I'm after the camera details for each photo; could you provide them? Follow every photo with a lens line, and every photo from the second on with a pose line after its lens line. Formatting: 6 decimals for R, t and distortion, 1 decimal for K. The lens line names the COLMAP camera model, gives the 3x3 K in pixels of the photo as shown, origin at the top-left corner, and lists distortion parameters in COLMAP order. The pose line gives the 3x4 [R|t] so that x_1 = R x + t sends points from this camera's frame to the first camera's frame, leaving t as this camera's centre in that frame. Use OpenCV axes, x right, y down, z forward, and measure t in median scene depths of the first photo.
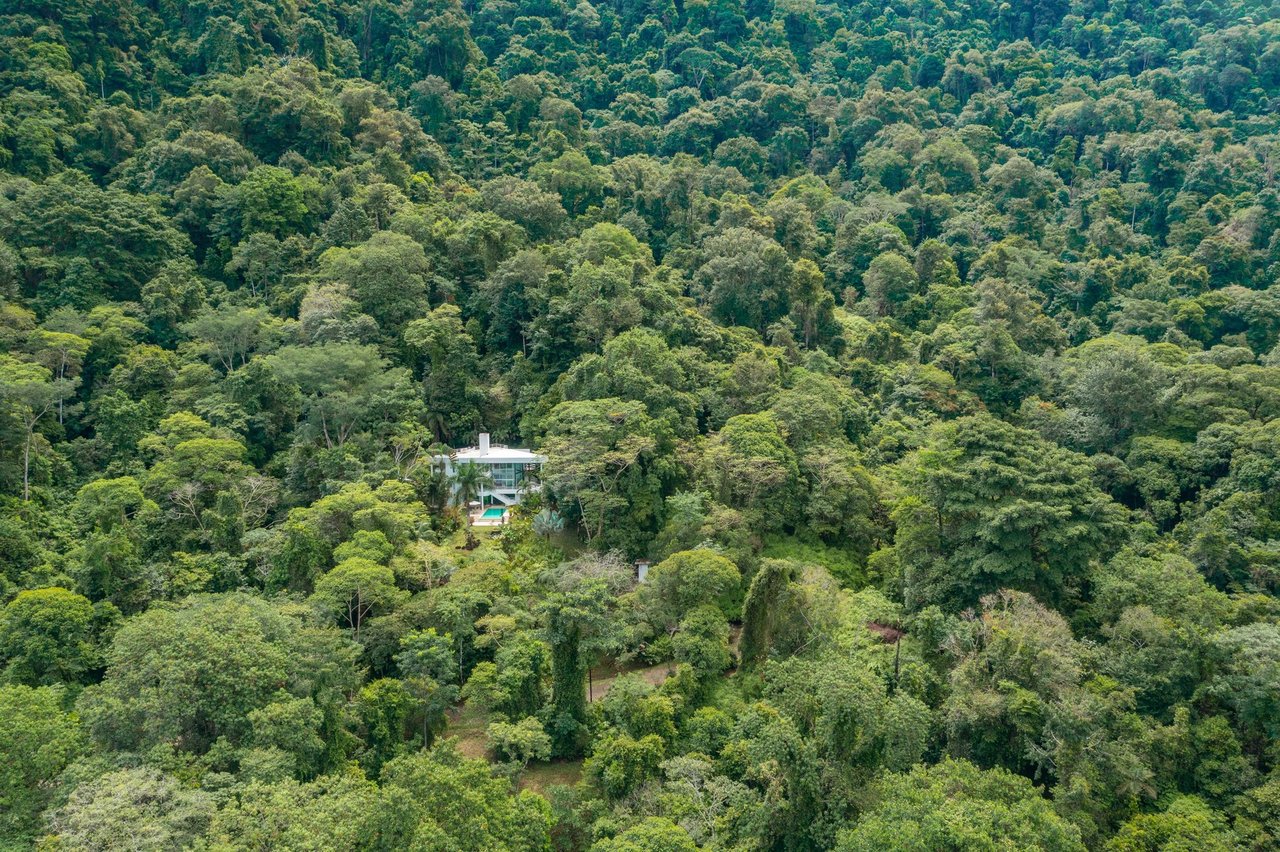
lens RADIAL K [[1015.7, 0, 639.8], [0, 1015.7, 426.3], [0, 0, 1]] dist [-0.000570, -0.002343]
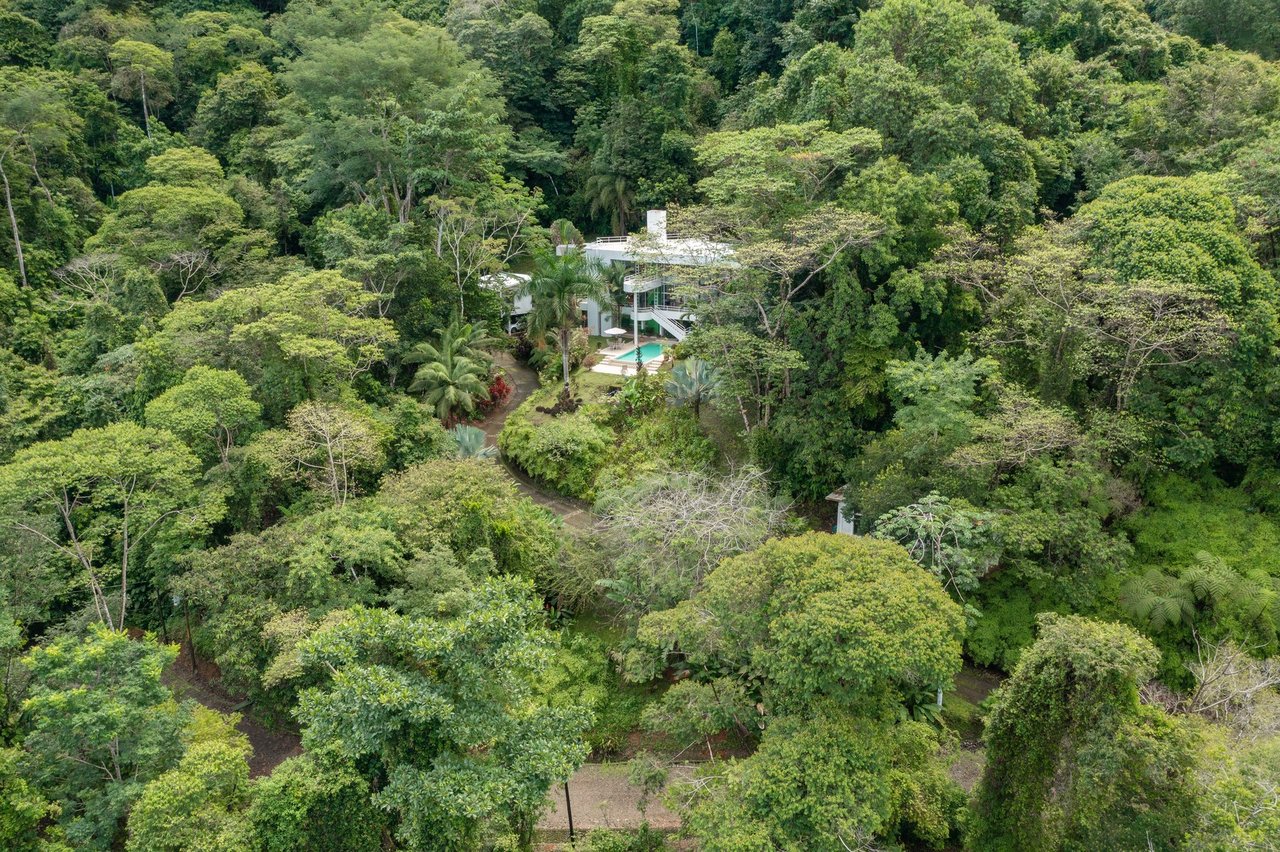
lens RADIAL K [[1015.7, 0, 638.2], [0, 1015.7, 423.9], [0, 0, 1]] dist [-0.000570, -0.002343]
pose [[0.899592, 0.133946, -0.415684, 0.099811], [-0.060627, 0.980891, 0.184869, 0.022331], [0.432503, -0.141105, 0.890522, 0.535254]]
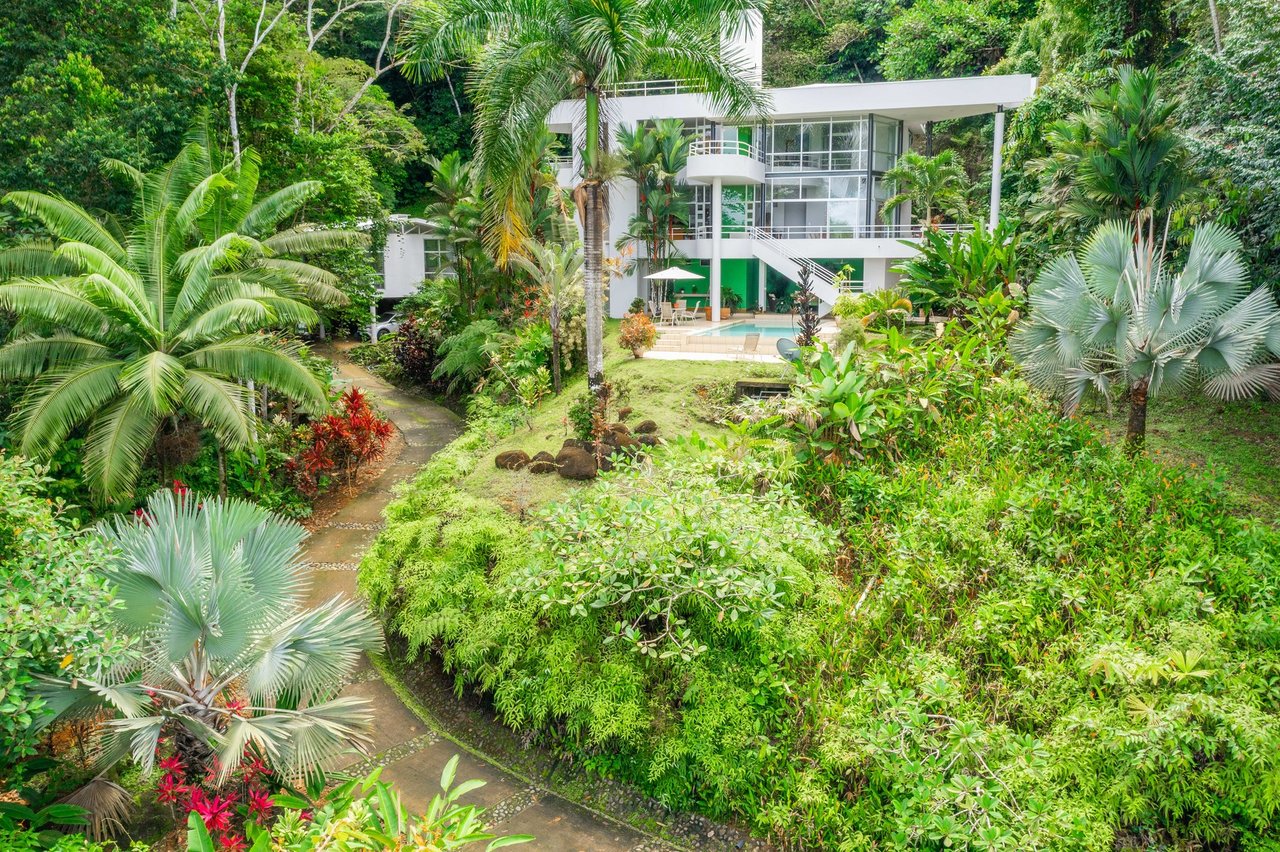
lens RADIAL K [[1015.7, 0, 649.3], [0, 1015.7, 429.8], [0, 0, 1]] dist [-0.000570, -0.002343]
pose [[0.958757, 0.054546, -0.278943, -0.116597], [-0.047196, 0.998340, 0.033002, 0.109253], [0.280280, -0.018476, 0.959740, 0.863391]]
